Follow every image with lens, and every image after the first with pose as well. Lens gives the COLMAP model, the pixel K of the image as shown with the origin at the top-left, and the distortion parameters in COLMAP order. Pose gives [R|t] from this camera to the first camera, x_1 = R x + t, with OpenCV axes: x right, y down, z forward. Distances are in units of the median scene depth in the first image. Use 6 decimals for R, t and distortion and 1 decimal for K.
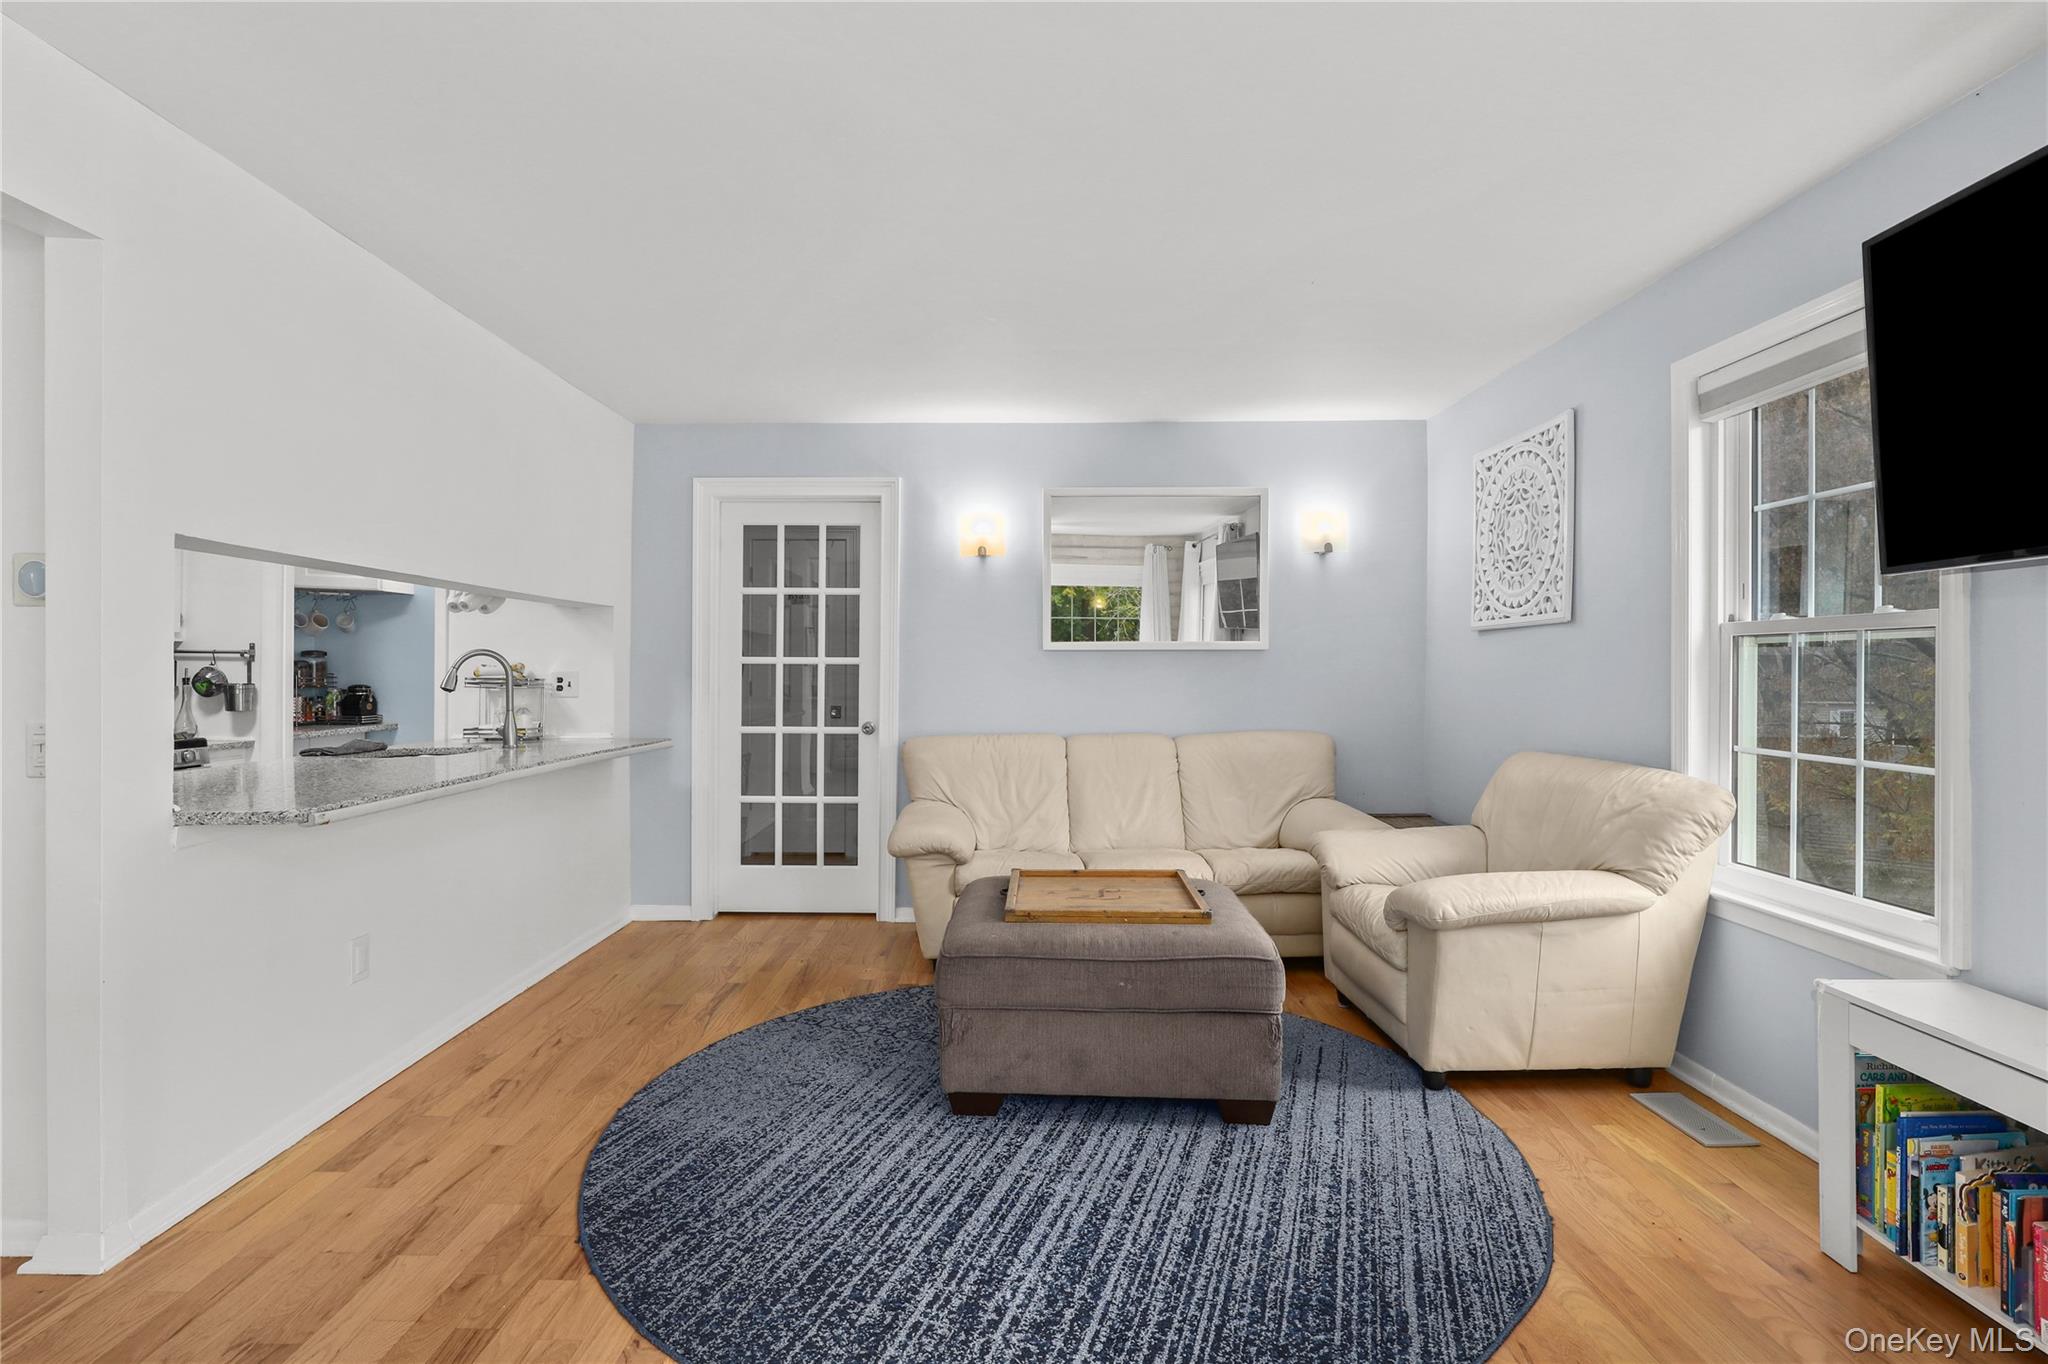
lens RADIAL K [[949.5, 0, 1011.8], [0, 949.5, 673.1], [0, 0, 1]] dist [-0.019899, 0.006867]
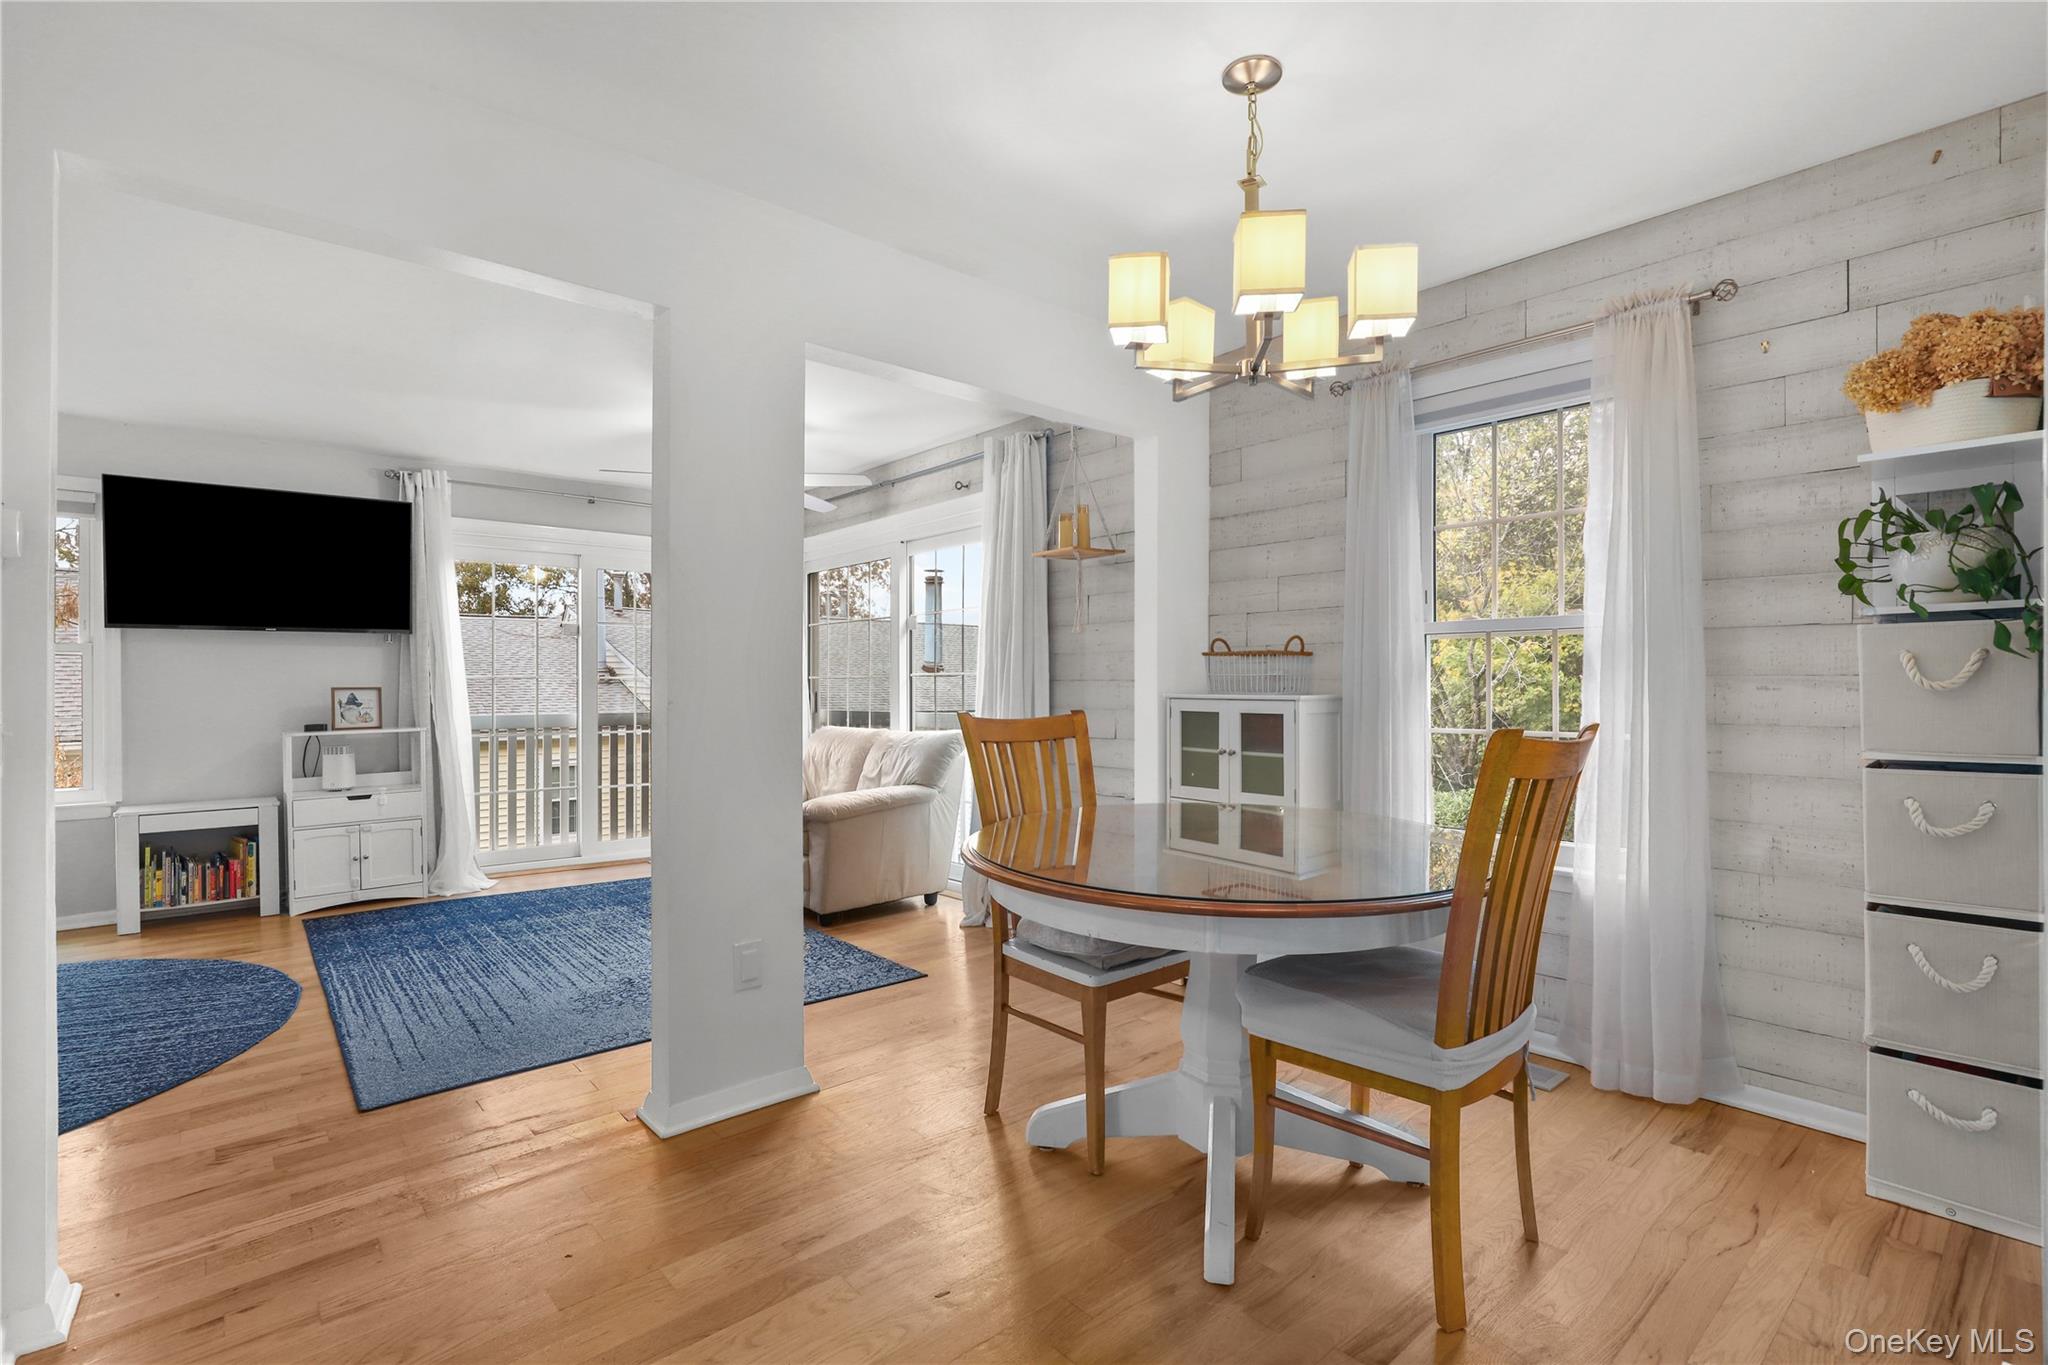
lens RADIAL K [[949.5, 0, 1030.9], [0, 949.5, 697.1], [0, 0, 1]] dist [-0.019899, 0.006867]
pose [[-0.666328, -0.002802, 0.745653, -1.612112], [0.011935, 0.999825, 0.014422, 0.040505], [-0.745563, 0.018510, -0.666178, 0.639743]]
